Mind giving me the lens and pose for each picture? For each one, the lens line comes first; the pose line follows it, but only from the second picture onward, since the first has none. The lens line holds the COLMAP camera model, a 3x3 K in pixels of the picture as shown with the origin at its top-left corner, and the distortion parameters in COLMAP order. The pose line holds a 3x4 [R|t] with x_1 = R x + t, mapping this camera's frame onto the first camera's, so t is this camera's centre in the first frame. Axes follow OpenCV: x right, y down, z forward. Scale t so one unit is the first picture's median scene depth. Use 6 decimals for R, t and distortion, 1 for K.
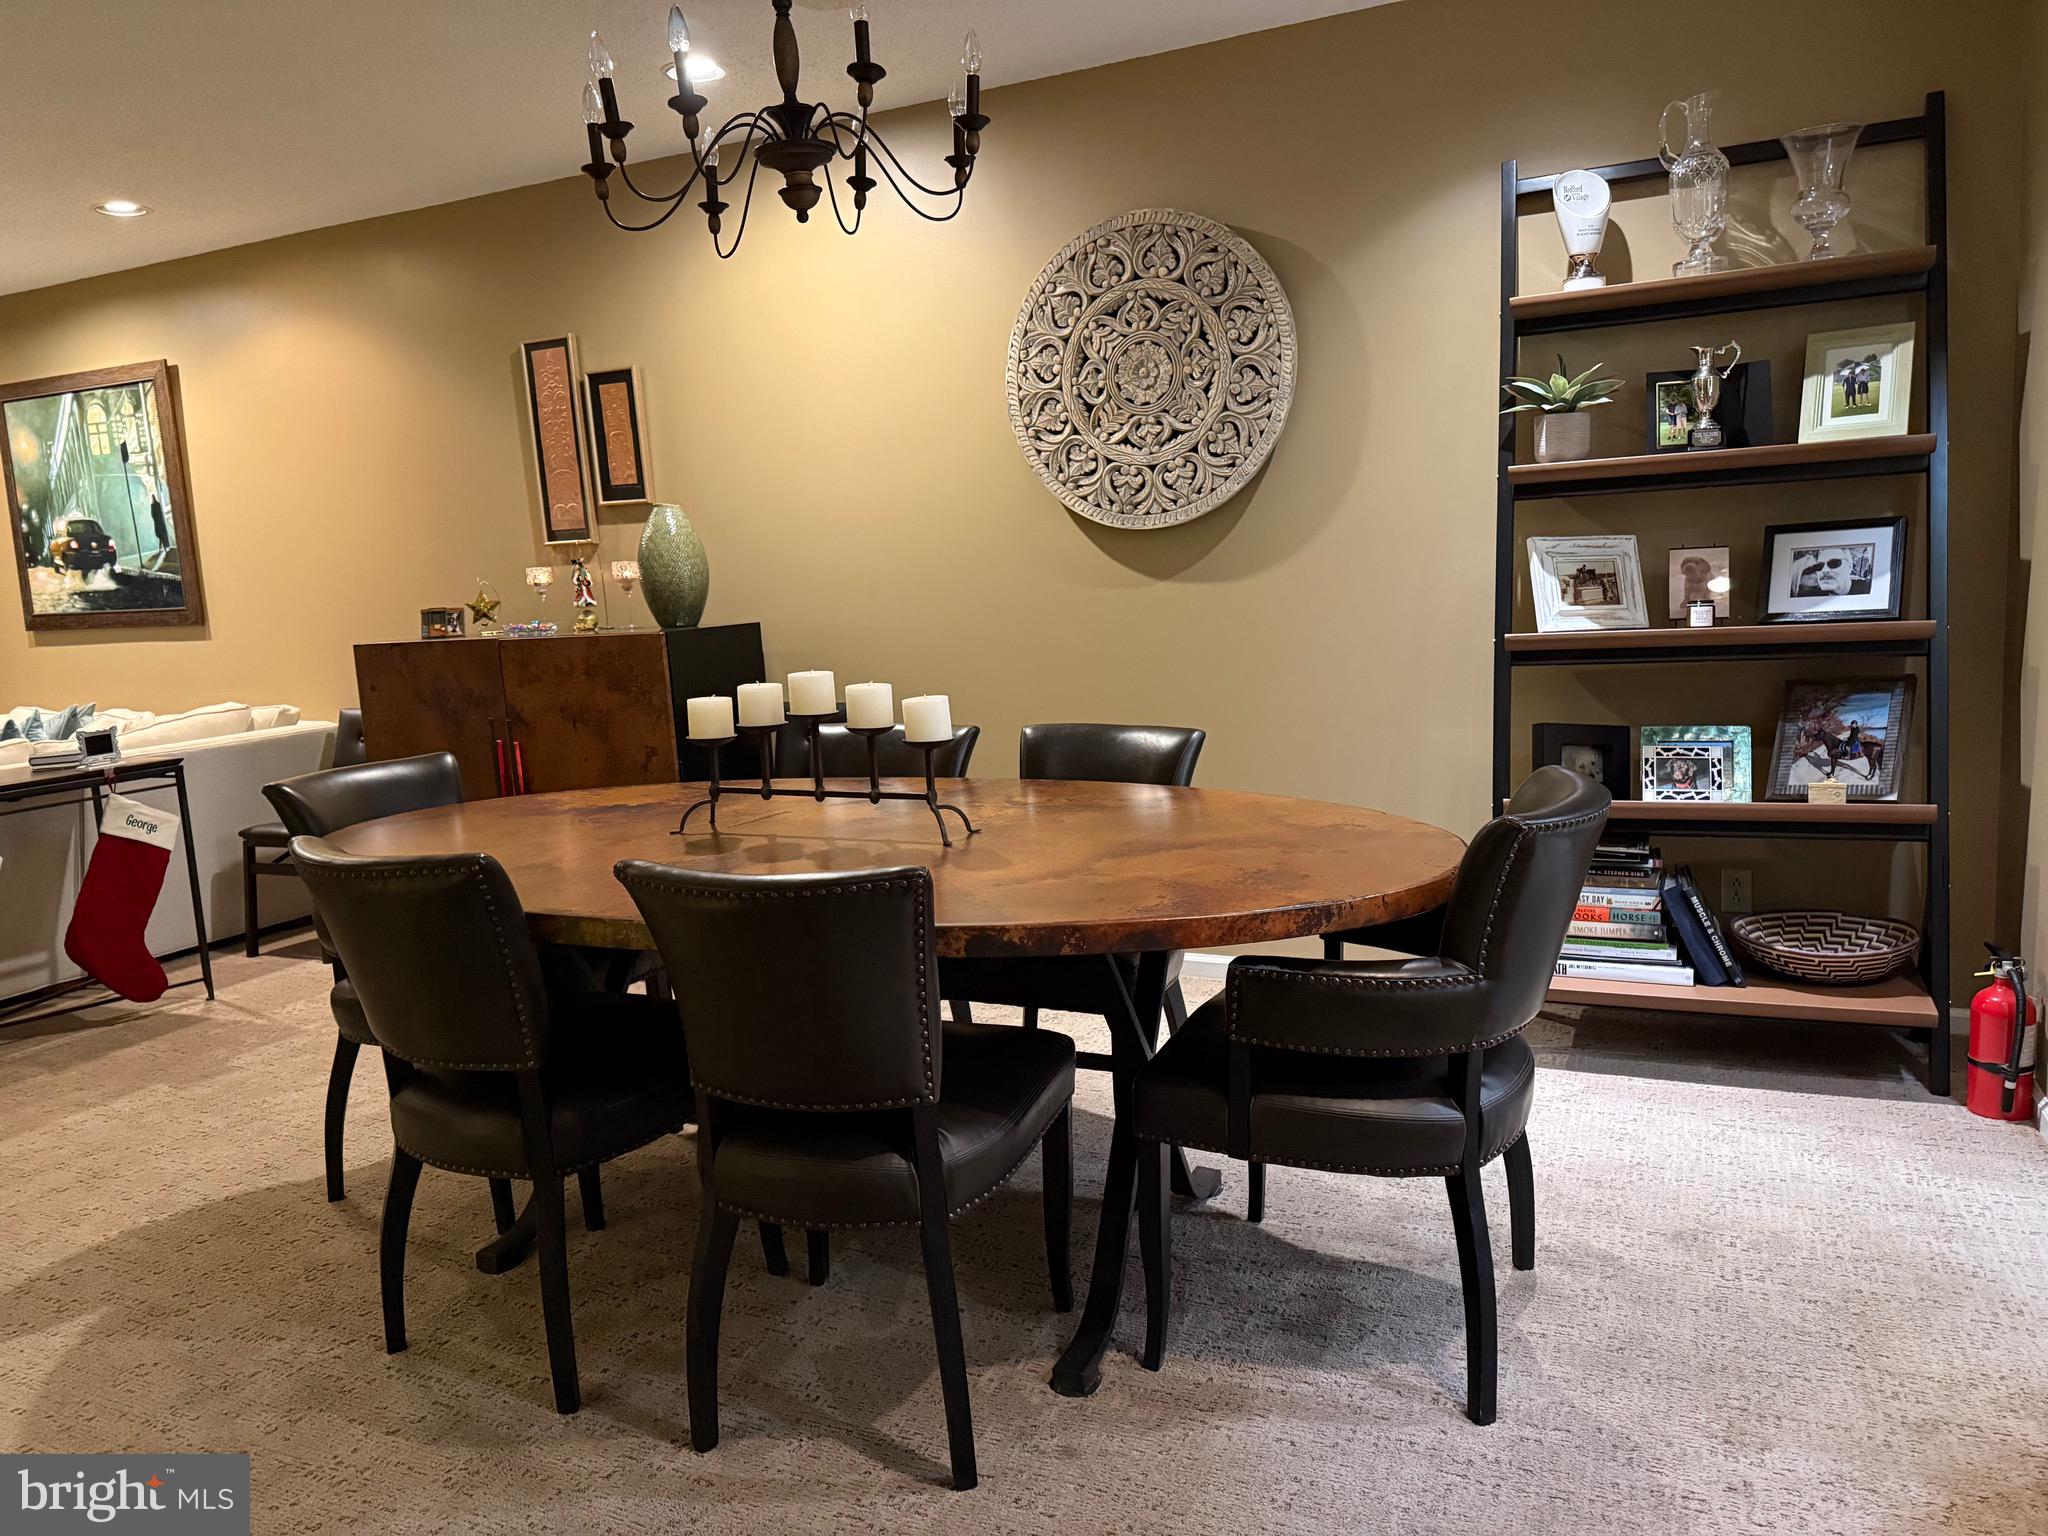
lens RADIAL K [[1456.3, 0, 1024.0], [0, 1456.3, 768.0], [0, 0, 1]] dist [0.003620, -0.004423]
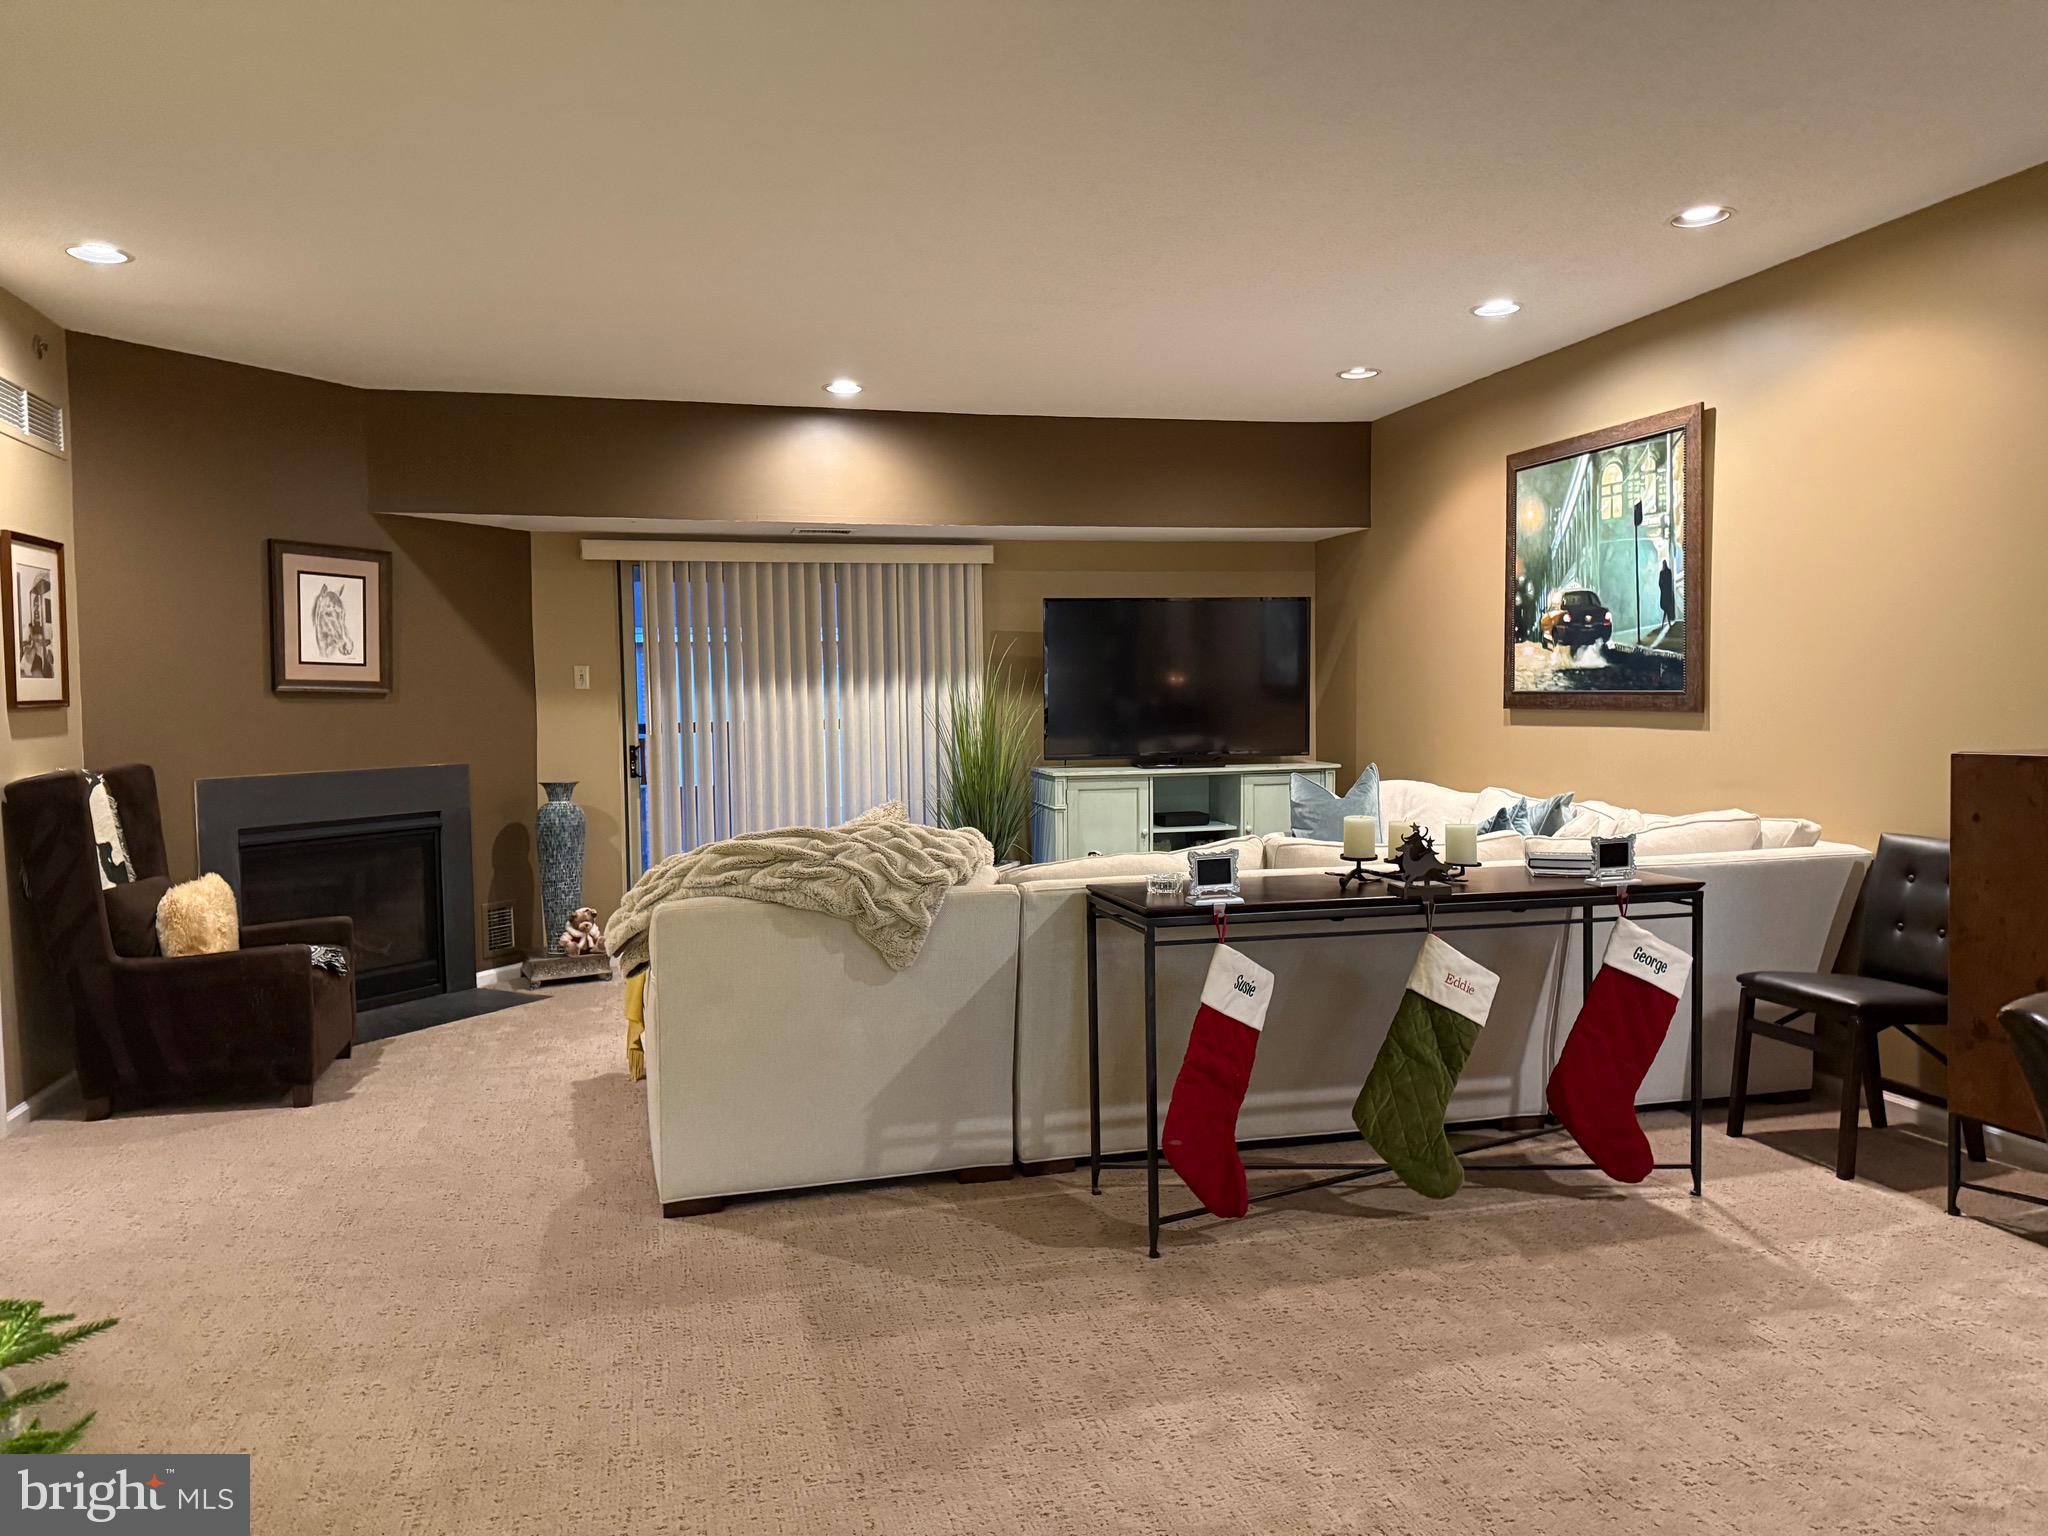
lens RADIAL K [[1456.3, 0, 1024.0], [0, 1456.3, 768.0], [0, 0, 1]] dist [0.003620, -0.004423]
pose [[0.640206, 0.082307, -0.763781, -0.170021], [-0.127060, 0.991895, 0.000387, -0.016927], [0.757623, 0.096798, 0.645475, 0.163936]]
